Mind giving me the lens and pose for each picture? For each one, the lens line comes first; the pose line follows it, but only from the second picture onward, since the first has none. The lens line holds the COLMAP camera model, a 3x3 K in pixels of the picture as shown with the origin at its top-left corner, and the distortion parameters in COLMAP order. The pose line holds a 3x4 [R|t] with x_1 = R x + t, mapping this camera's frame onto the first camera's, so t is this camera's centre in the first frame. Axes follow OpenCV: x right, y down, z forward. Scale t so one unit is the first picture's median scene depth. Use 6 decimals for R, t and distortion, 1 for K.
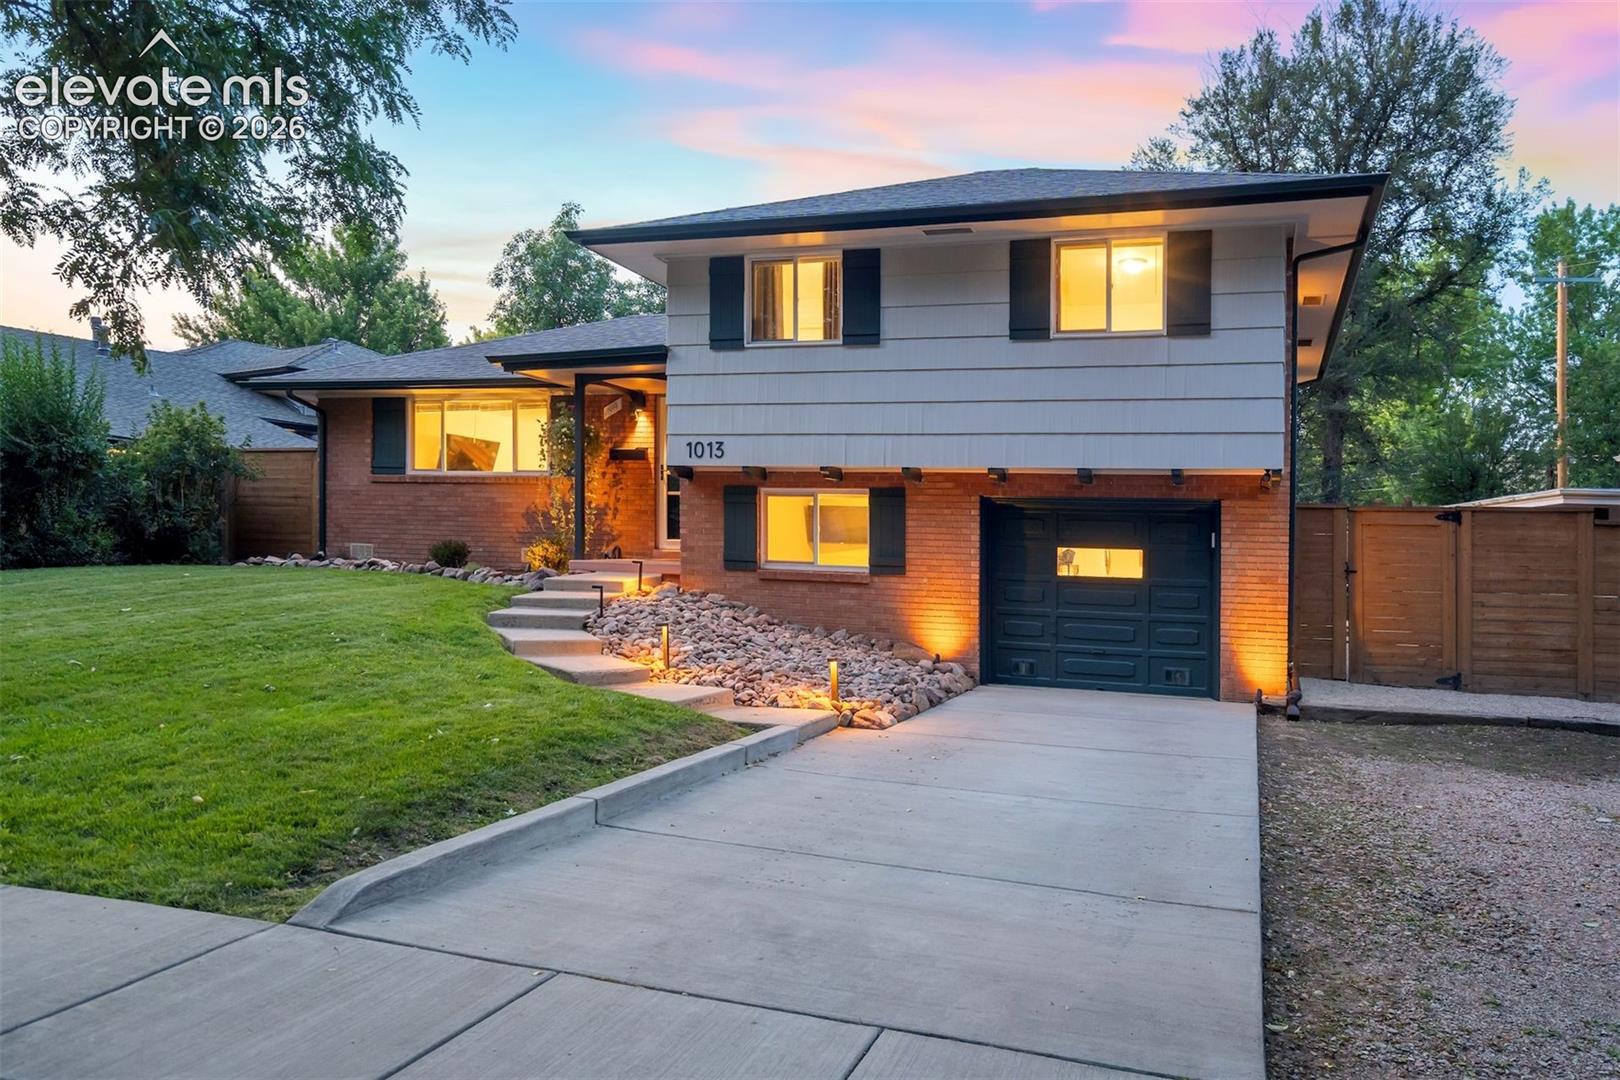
lens RADIAL K [[1186.7, 0, 812.2], [0, 1186.7, 537.8], [0, 0, 1]] dist [0.006385, 0.000144]
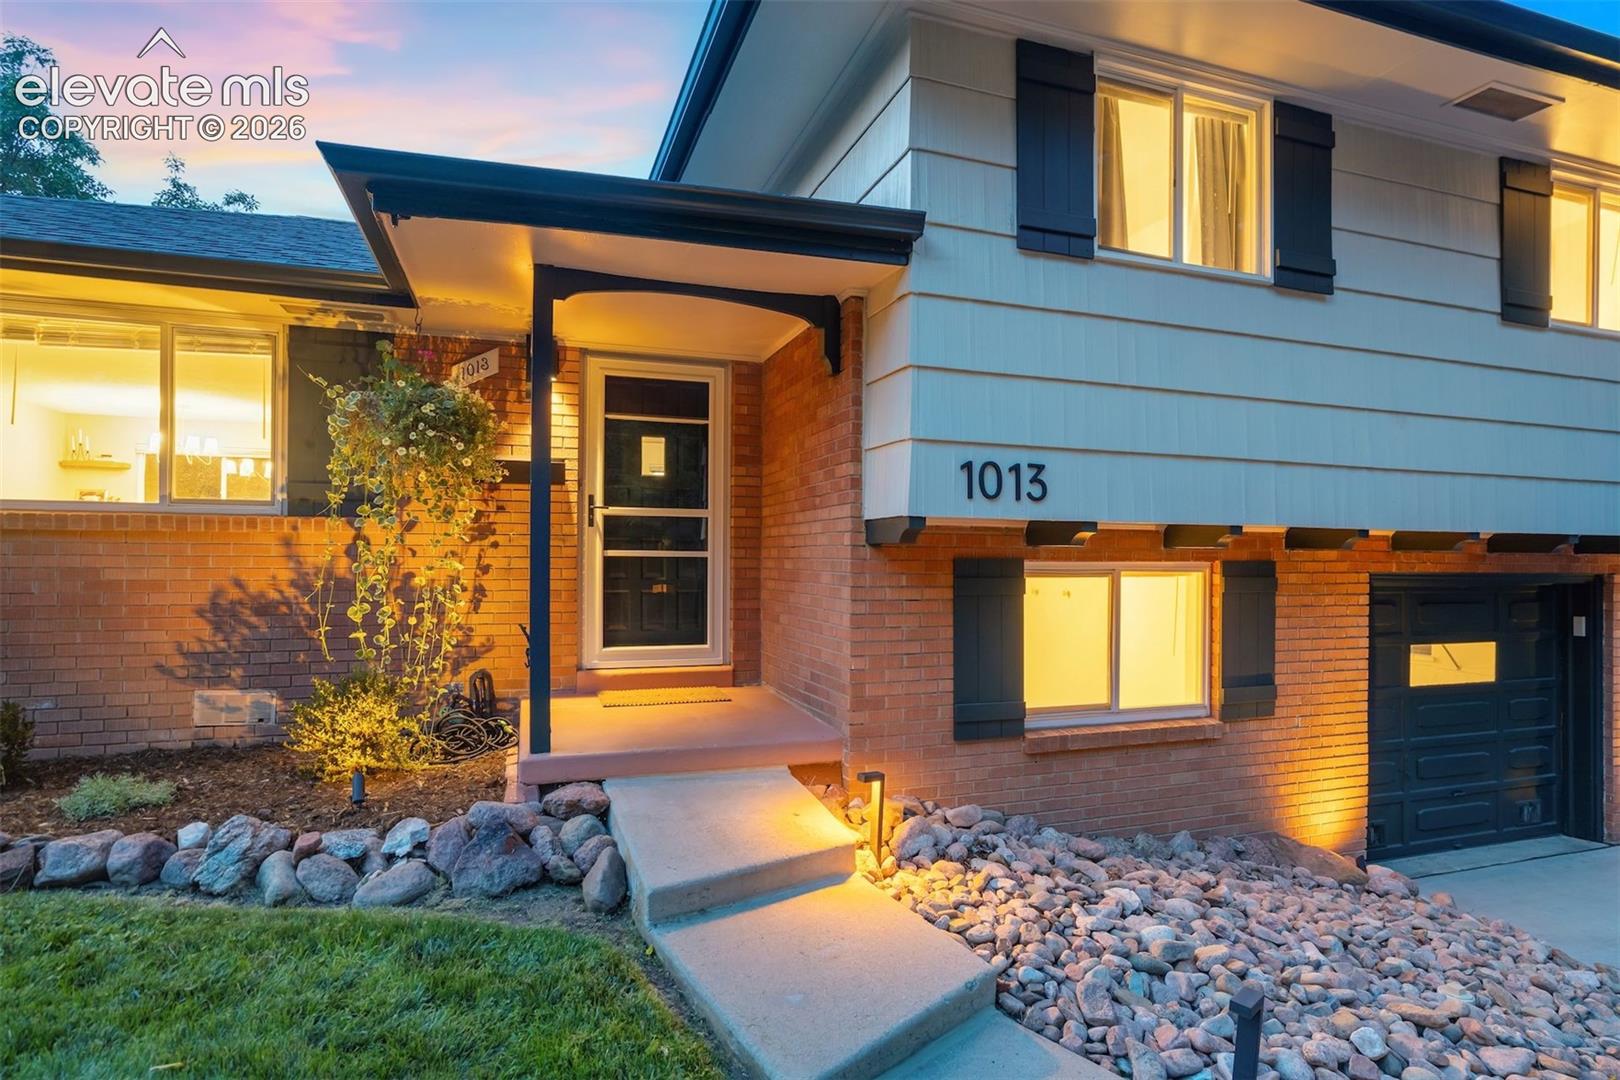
lens RADIAL K [[836.4, 0, 811.3], [0, 836.4, 502.6], [0, 0, 1]] dist [-0.010856, 0.000036]
pose [[0.765310, 0.009472, 0.643592, -0.335042], [0.006561, 0.999725, -0.022516, -0.060303], [-0.643628, 0.021454, 0.765038, 0.816314]]
